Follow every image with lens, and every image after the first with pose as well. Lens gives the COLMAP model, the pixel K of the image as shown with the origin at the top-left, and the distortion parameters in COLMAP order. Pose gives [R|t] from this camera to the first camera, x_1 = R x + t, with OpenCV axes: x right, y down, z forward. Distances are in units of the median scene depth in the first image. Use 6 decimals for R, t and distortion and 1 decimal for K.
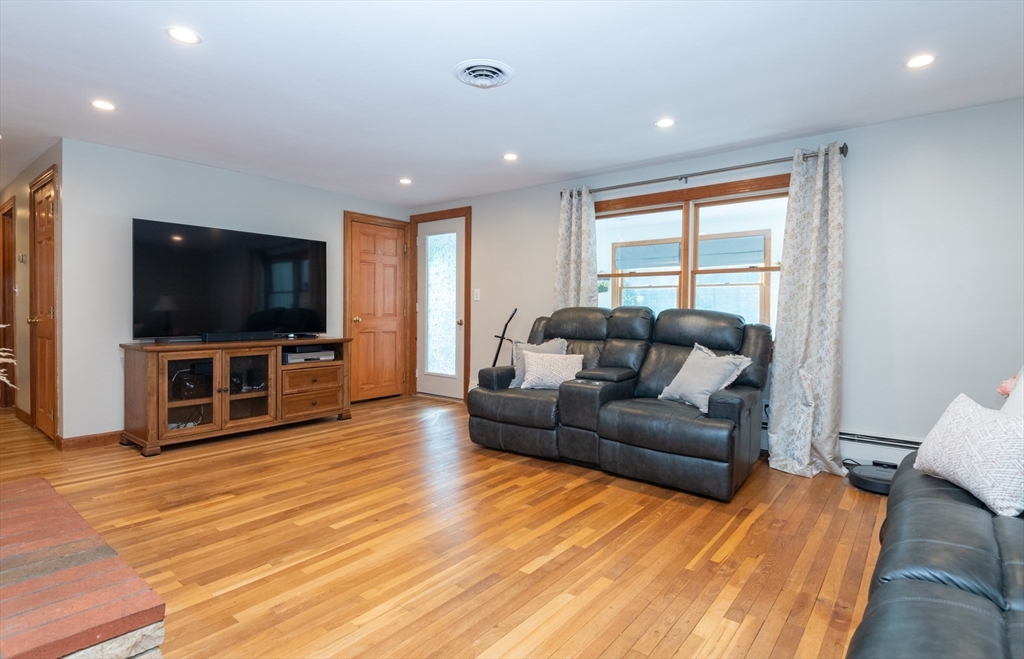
lens RADIAL K [[514.9, 0, 518.8], [0, 514.9, 314.3], [0, 0, 1]] dist [0.028741, -0.000058]
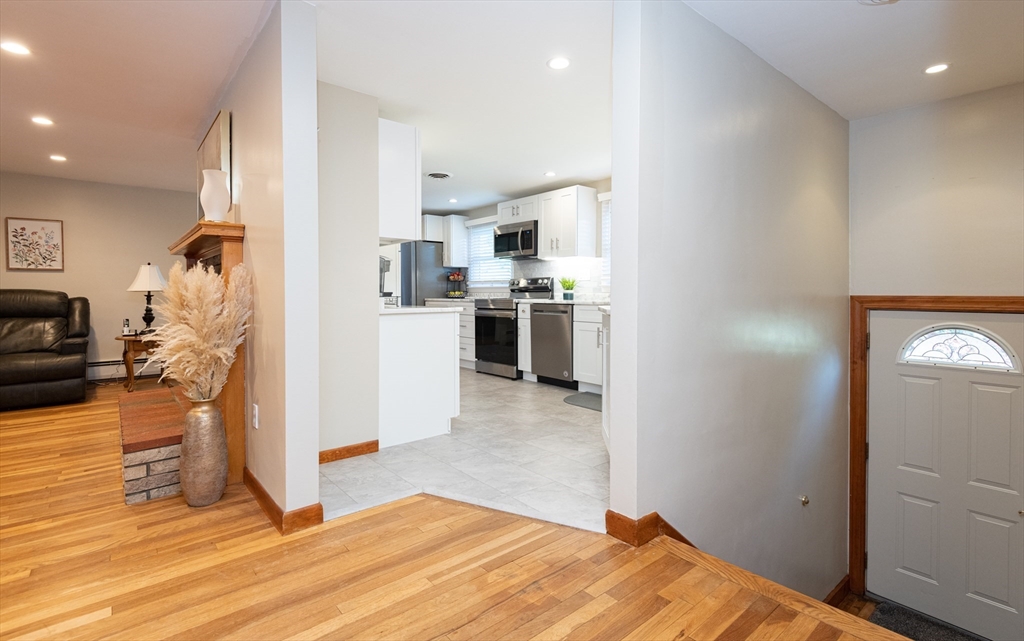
lens RADIAL K [[475.9, 0, 509.7], [0, 475.9, 298.2], [0, 0, 1]] dist [-0.000191, -0.000408]
pose [[-0.980469, -0.004982, 0.196612, -1.137268], [-0.000513, 0.999740, 0.022776, -0.009646], [-0.196674, 0.022230, -0.980217, 1.082984]]
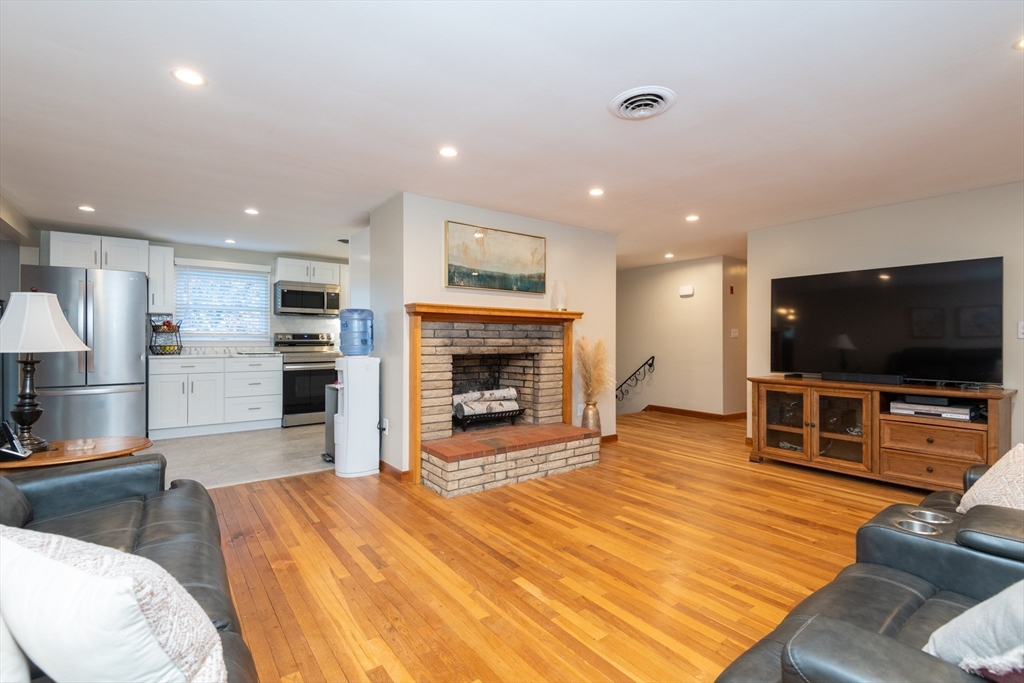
lens RADIAL K [[467.0, 0, 513.6], [0, 467.0, 338.5], [0, 0, 1]] dist [0.022026, -0.012432]
pose [[-0.254052, -0.012257, -0.967113, 0.560571], [-0.013986, 0.999862, -0.008998, -0.016724], [0.967089, 0.011240, -0.254188, 0.680341]]
